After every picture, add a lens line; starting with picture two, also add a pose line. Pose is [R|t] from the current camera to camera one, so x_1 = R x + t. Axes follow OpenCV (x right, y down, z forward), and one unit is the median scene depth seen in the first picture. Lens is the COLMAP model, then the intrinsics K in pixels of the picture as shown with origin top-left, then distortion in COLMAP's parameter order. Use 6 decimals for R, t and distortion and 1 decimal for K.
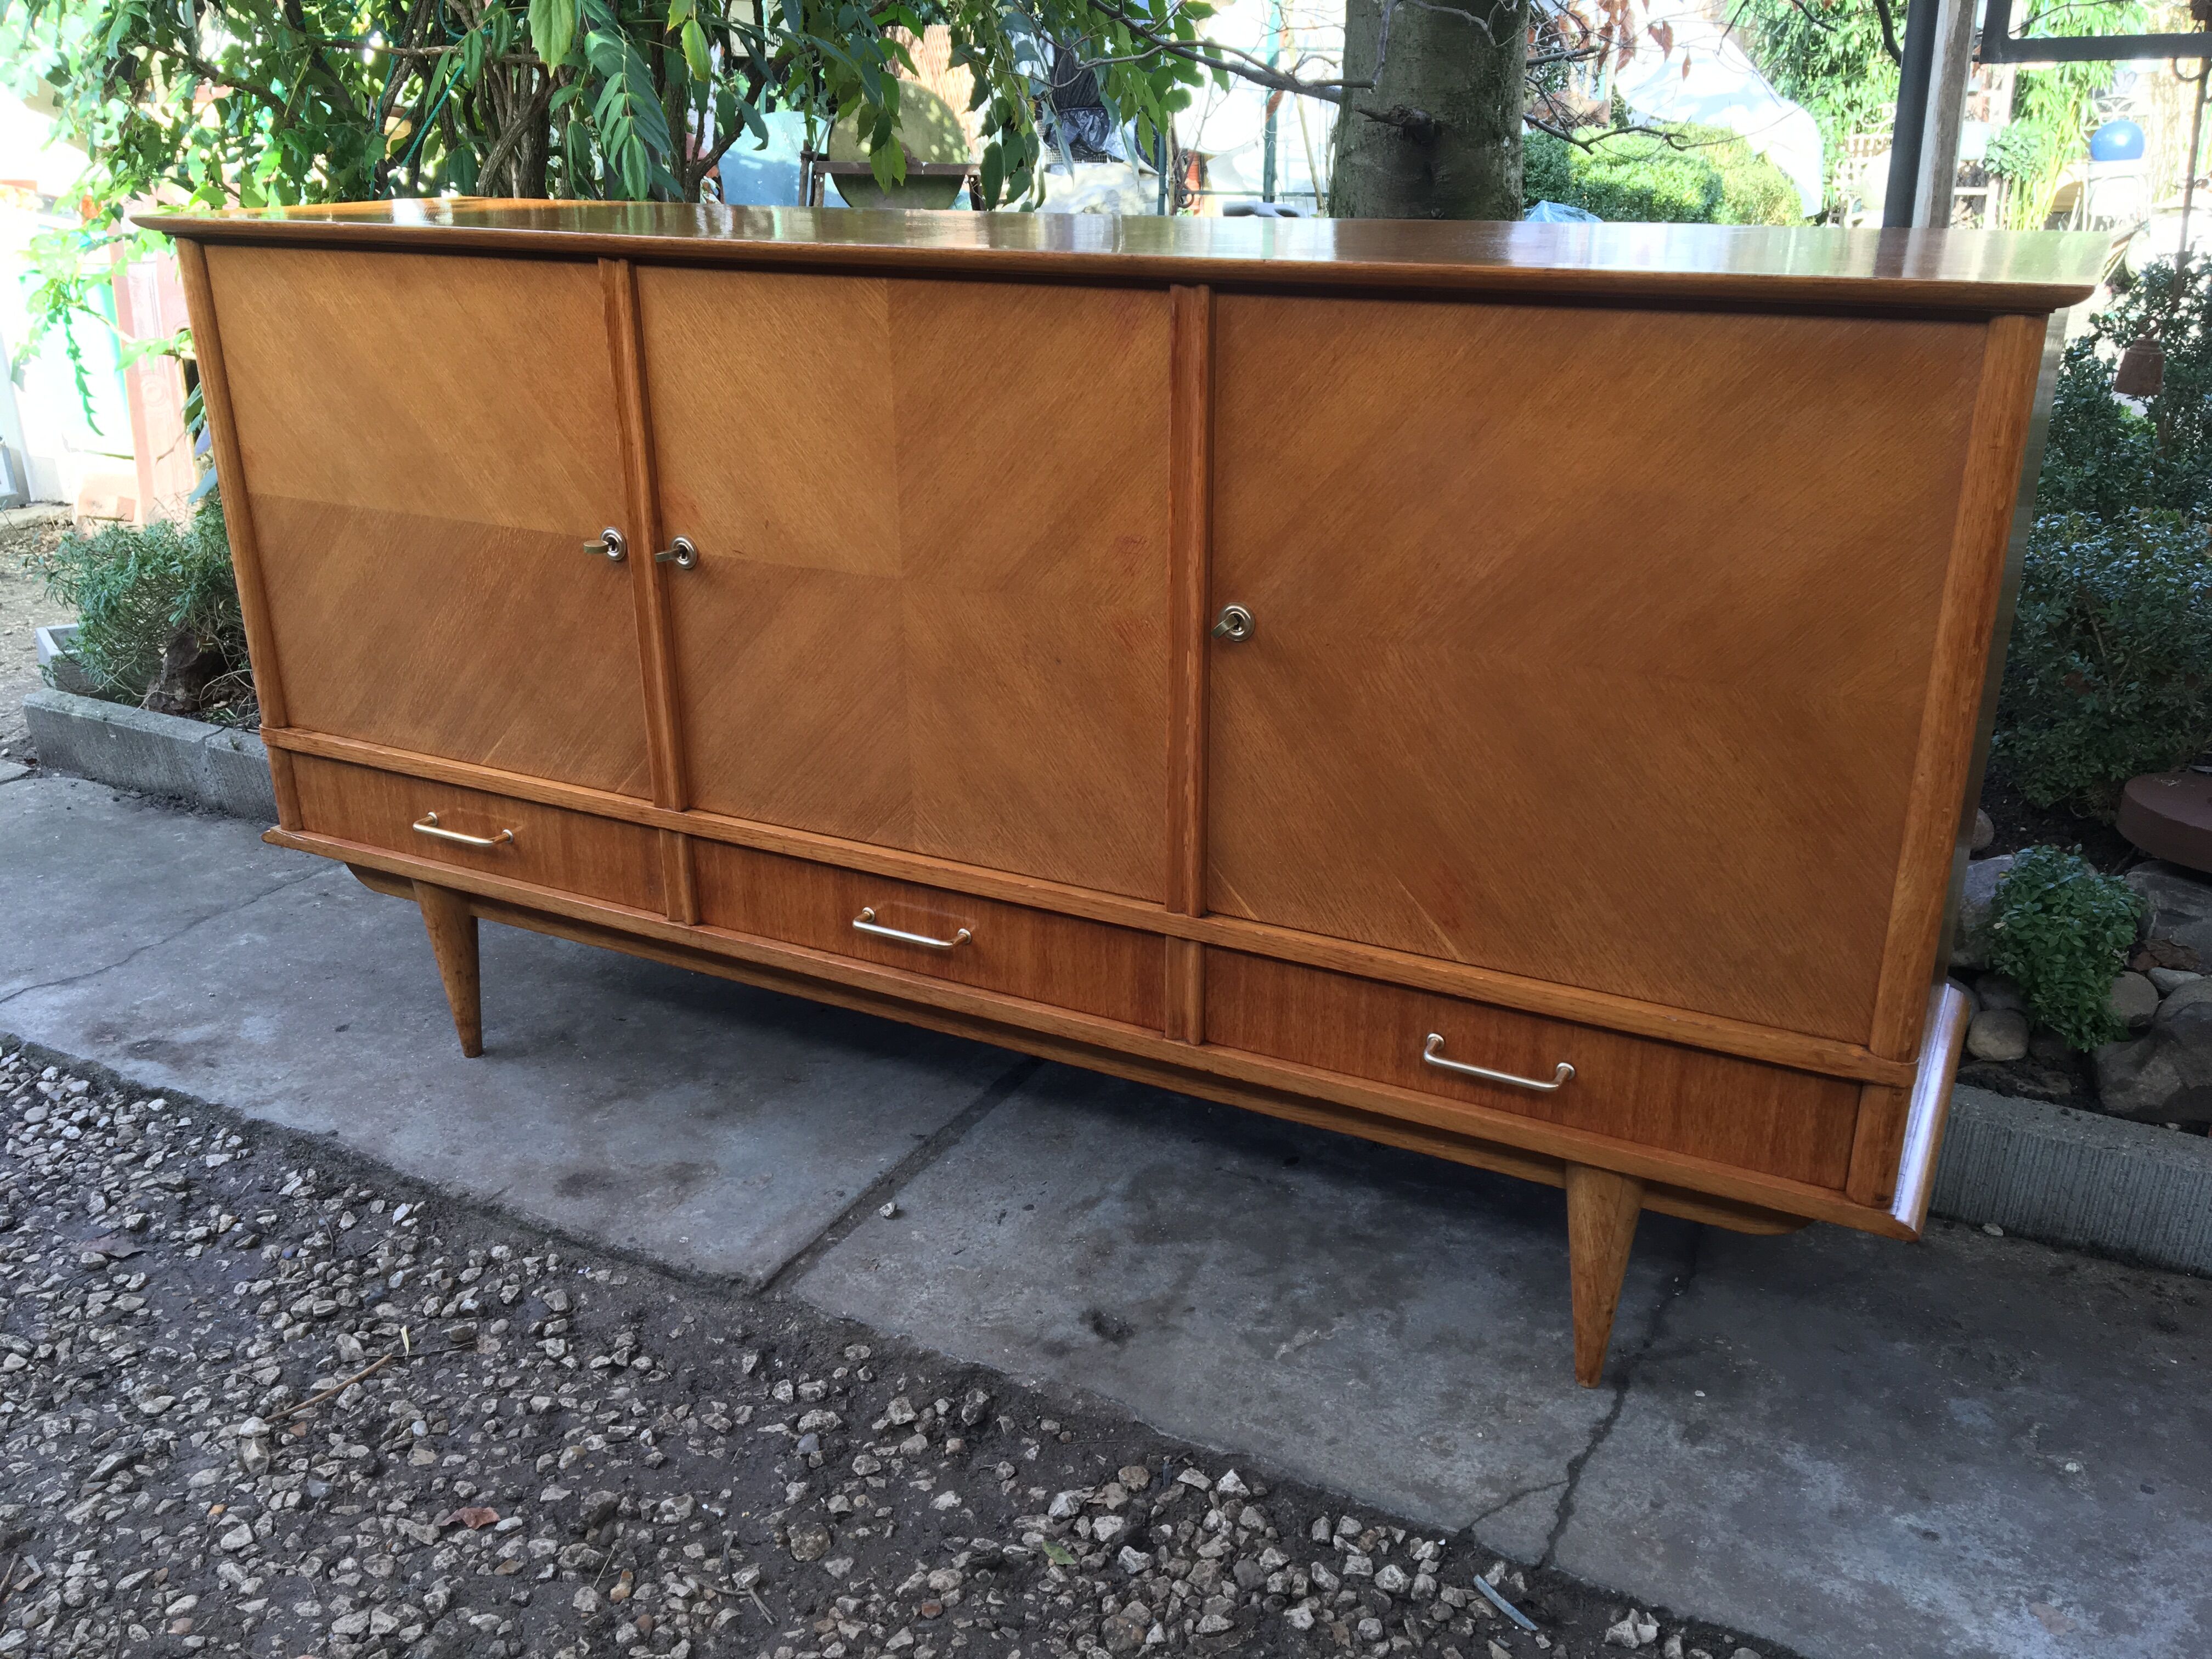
lens RADIAL K [[1853.4, 0, 1105.3], [0, 1853.4, 825.8], [0, 0, 1]] dist [0.078849, -0.104536]
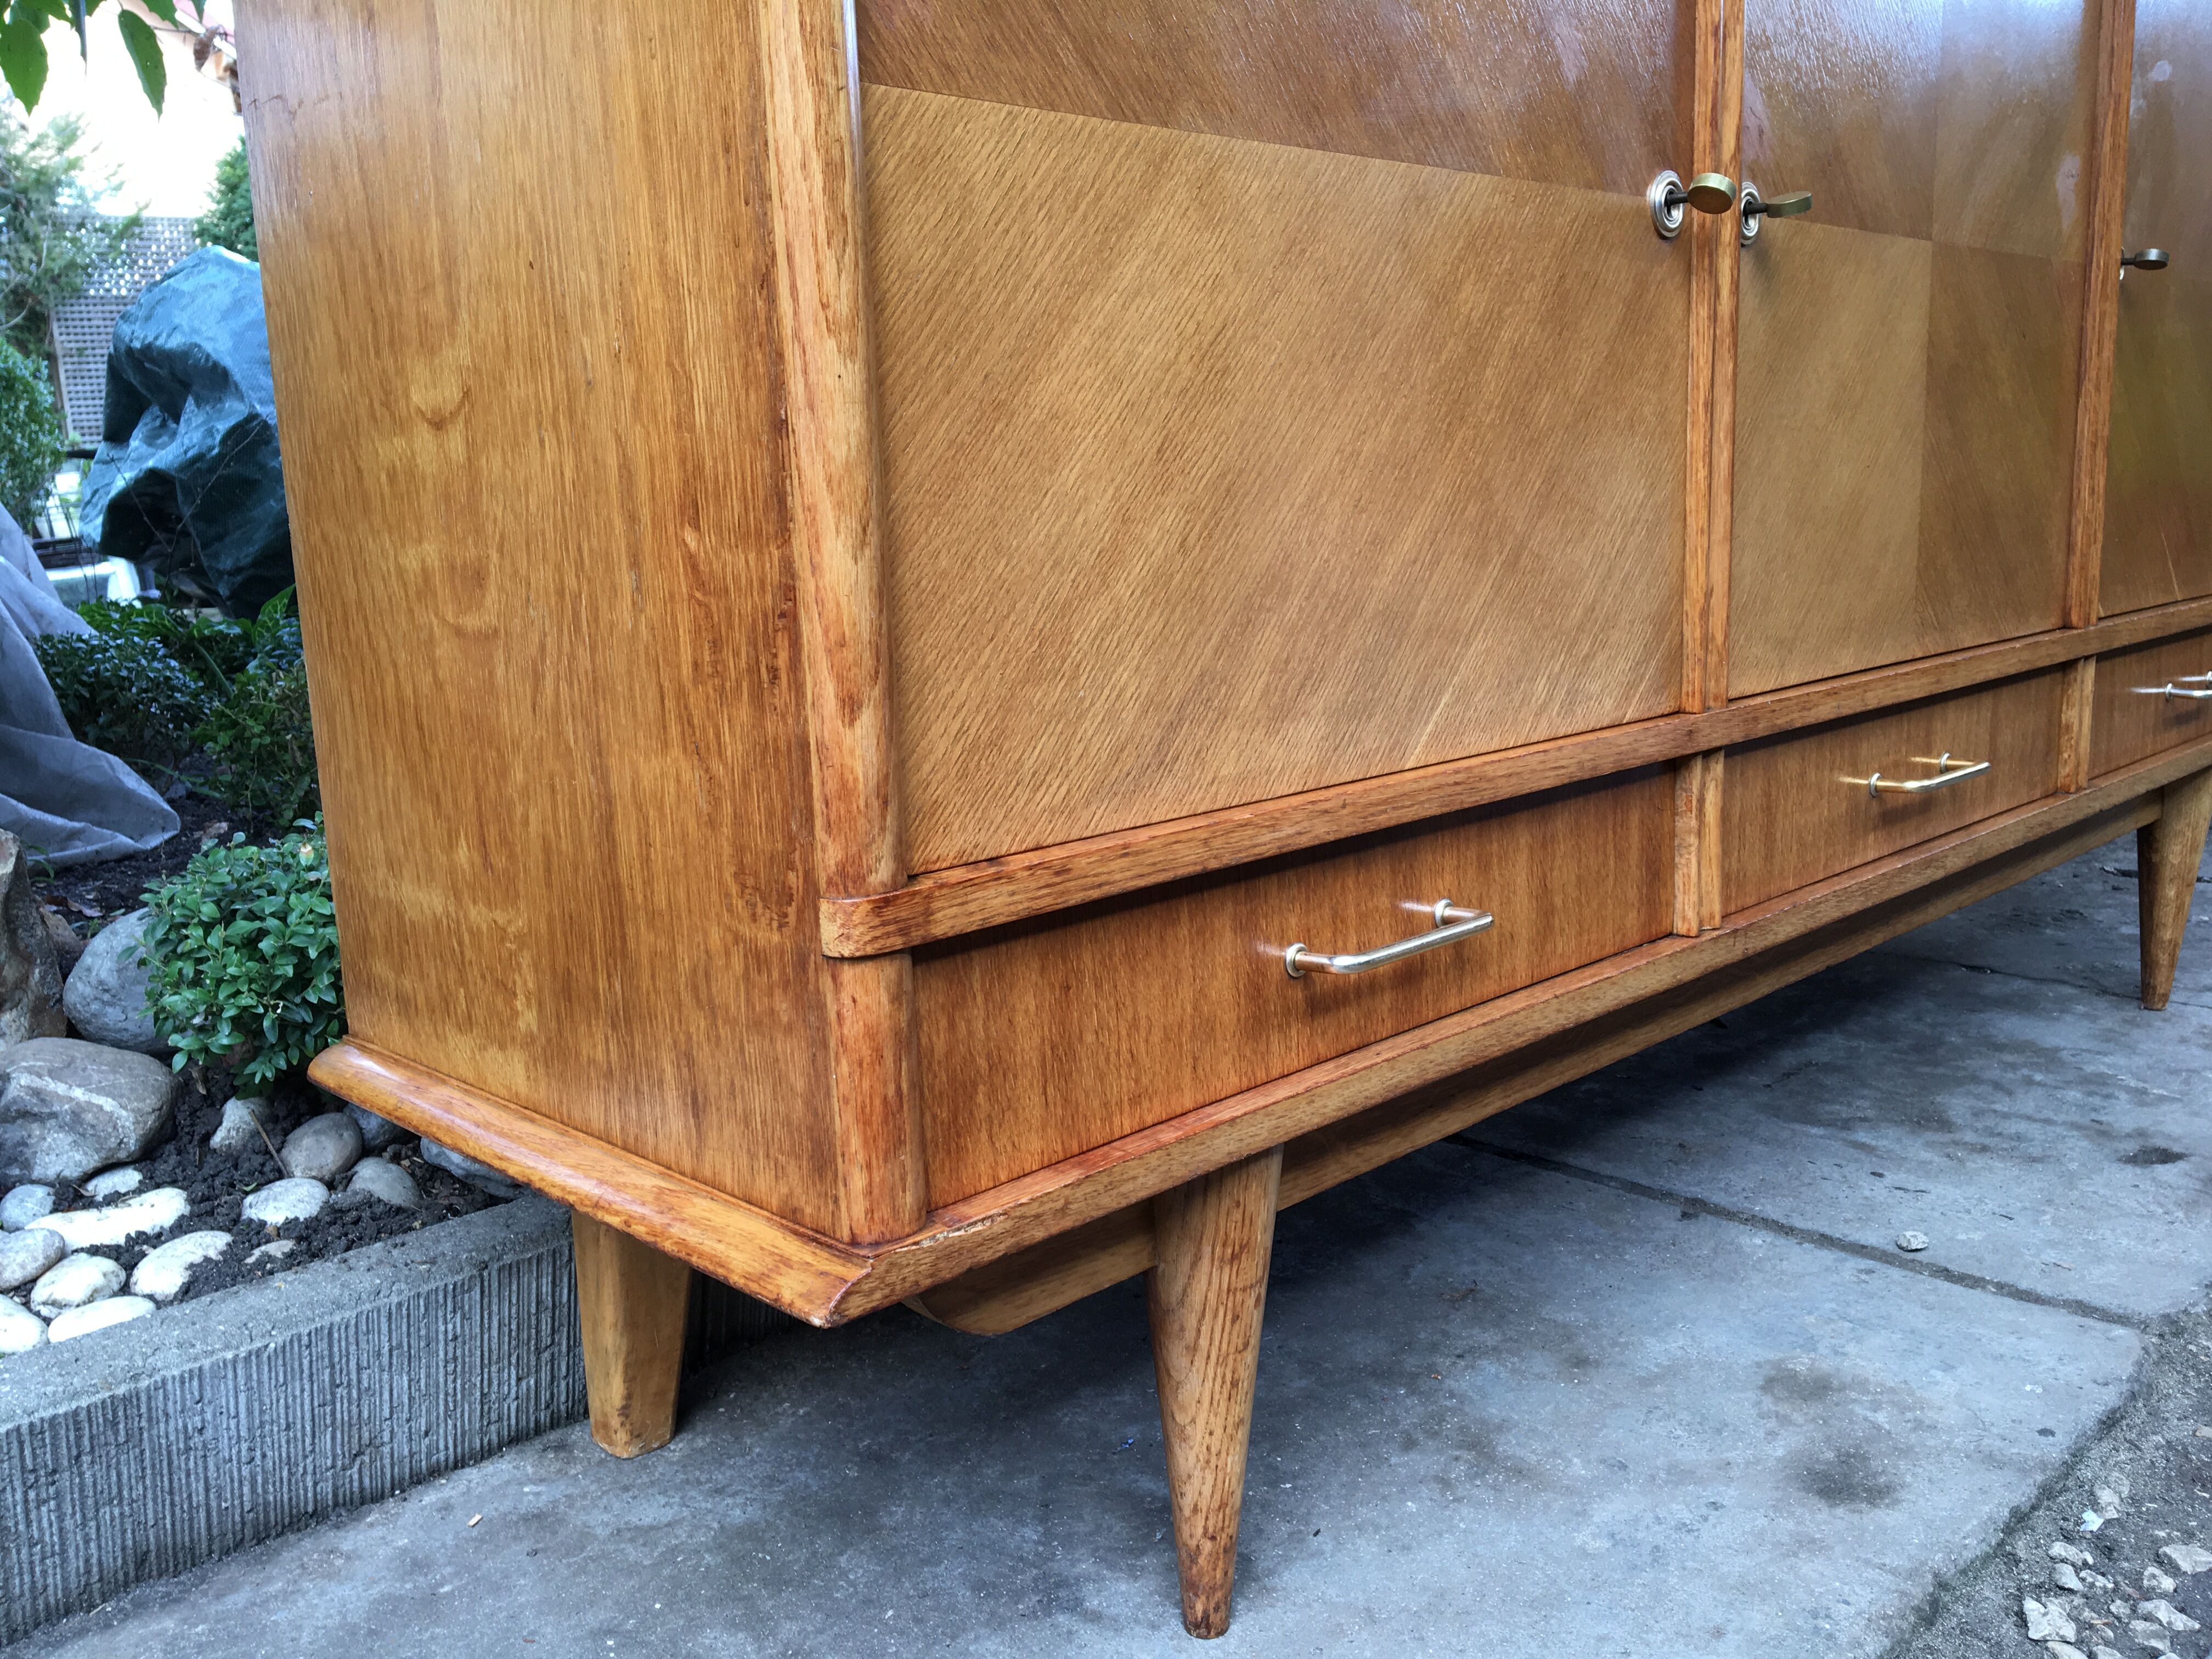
lens RADIAL K [[1853.4, 0, 1107.7], [0, 1853.4, 831.7], [0, 0, 1]] dist [0.078849, -0.104536]
pose [[0.305683, -0.177488, 0.935444, -0.850899], [0.380213, 0.923493, 0.050975, -0.075544], [-0.872924, 0.340086, 0.349779, 1.024768]]
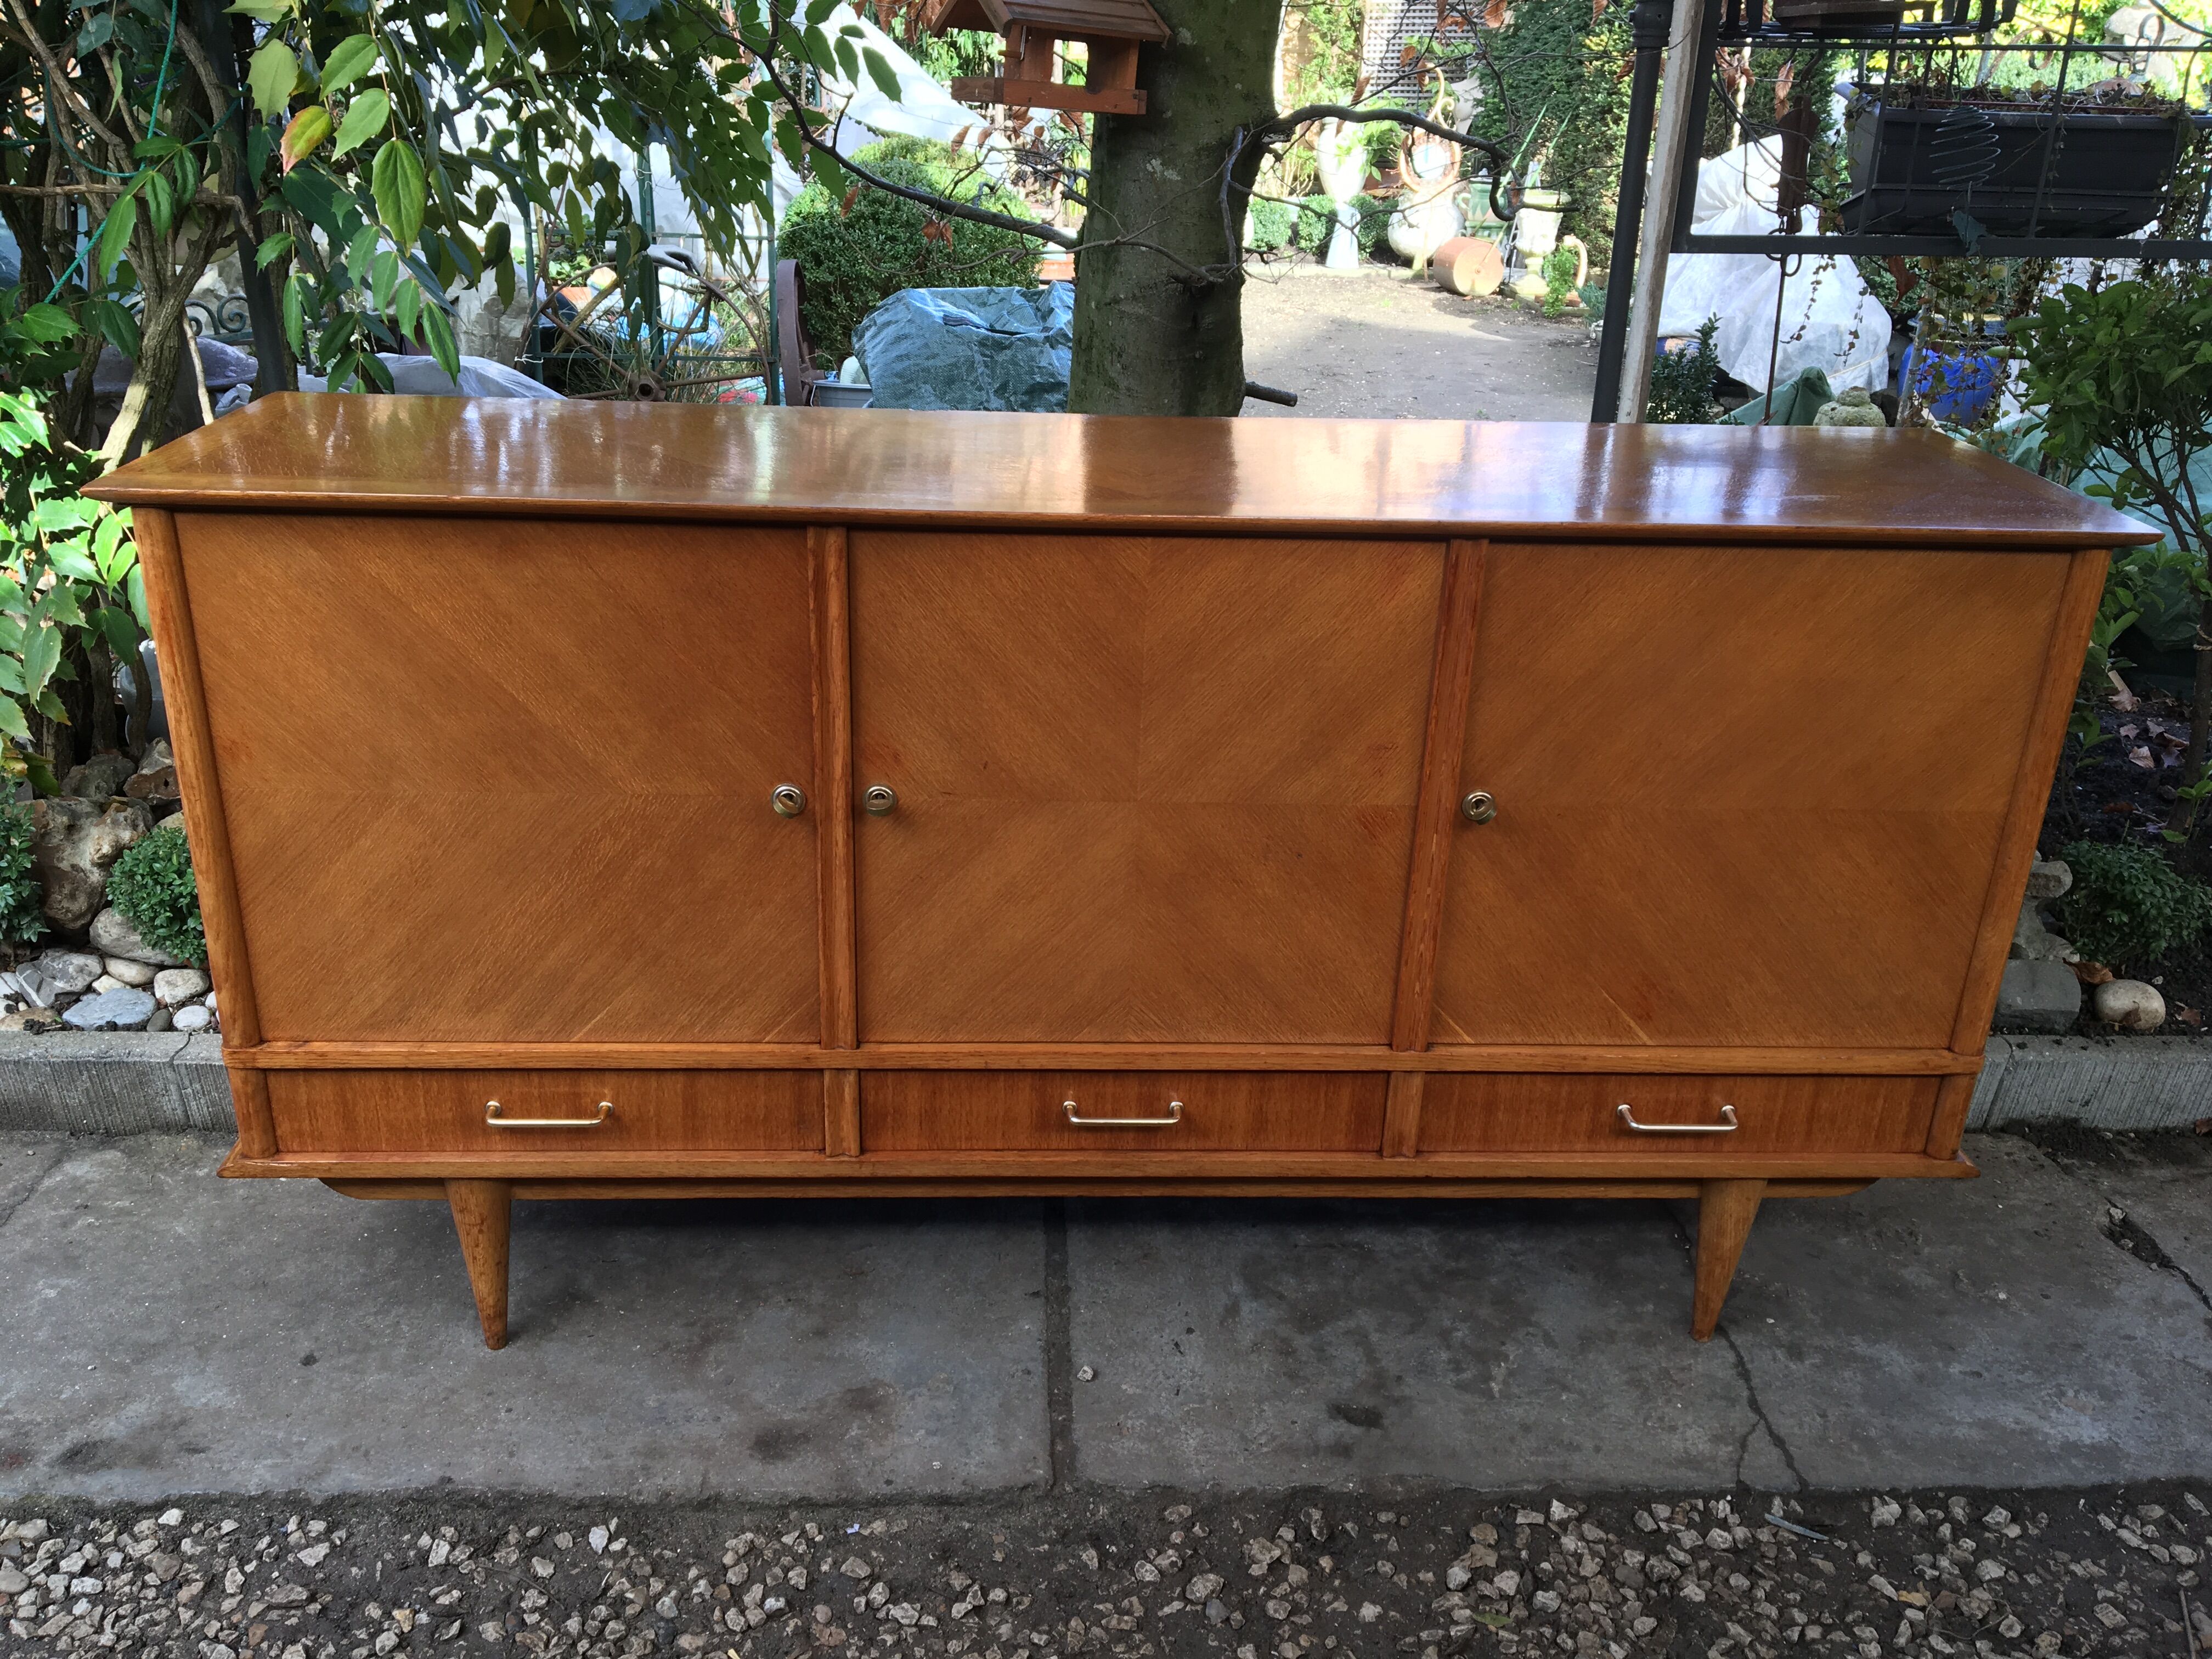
lens RADIAL K [[1853.4, 0, 1107.0], [0, 1853.4, 827.1], [0, 0, 1]] dist [0.078849, -0.104536]
pose [[0.859890, -0.168930, 0.481717, -0.596423], [0.149145, 0.985622, 0.079409, -0.191376], [-0.488205, 0.003562, 0.872722, 0.074754]]
